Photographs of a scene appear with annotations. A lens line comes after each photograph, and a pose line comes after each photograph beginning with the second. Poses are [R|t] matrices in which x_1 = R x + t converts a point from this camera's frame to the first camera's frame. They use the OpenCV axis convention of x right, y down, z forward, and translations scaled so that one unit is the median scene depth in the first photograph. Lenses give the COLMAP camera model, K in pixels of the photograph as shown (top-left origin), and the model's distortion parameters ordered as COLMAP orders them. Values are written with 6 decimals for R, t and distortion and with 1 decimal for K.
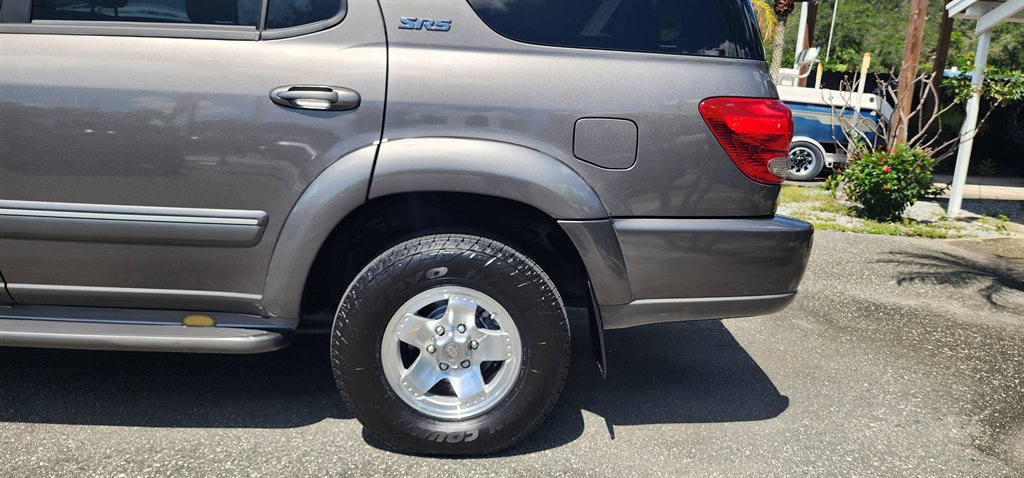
lens RADIAL K [[691.5, 0, 520.1], [0, 691.5, 234.1], [0, 0, 1]] dist [0.080326, -0.070633]
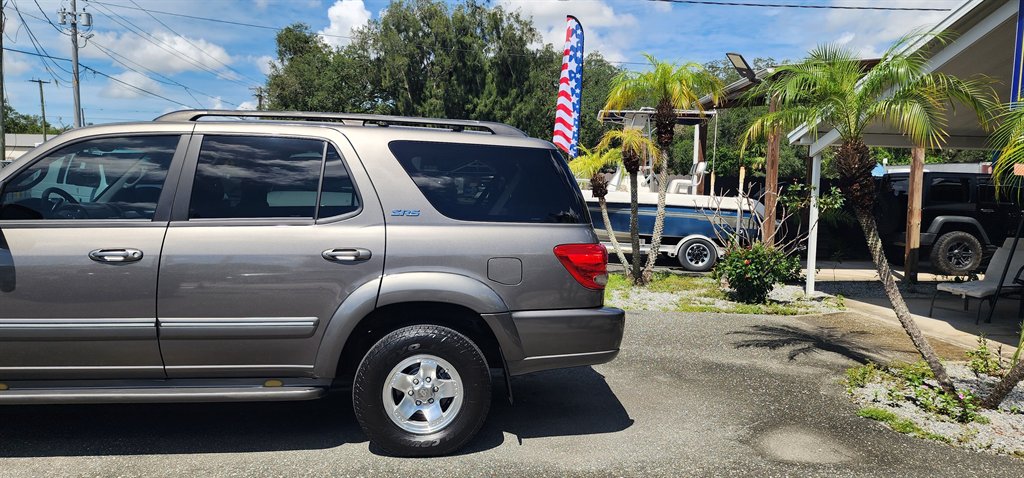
lens RADIAL K [[691.5, 0, 514.5], [0, 691.5, 235.1], [0, 0, 1]] dist [0.080326, -0.070633]
pose [[0.997016, -0.036660, 0.067937, 0.025573], [0.045227, 0.990587, -0.129198, 0.011943], [-0.062561, 0.131885, 0.989289, -0.767349]]
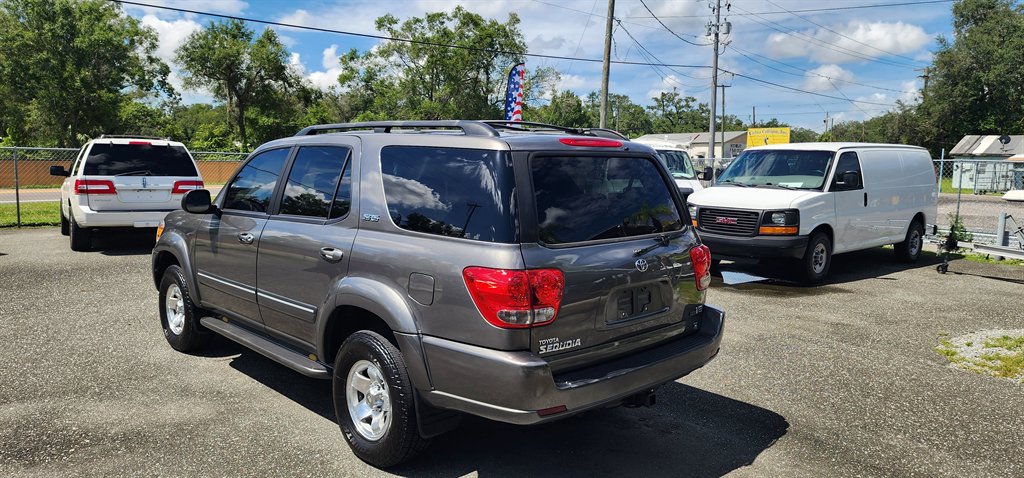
lens RADIAL K [[691.5, 0, 517.2], [0, 691.5, 239.0], [0, 0, 1]] dist [0.080326, -0.070633]
pose [[0.670604, 0.041770, -0.740639, 1.365313], [-0.134546, 0.988703, -0.066063, -0.154357], [0.729512, 0.143952, 0.668648, 0.043892]]
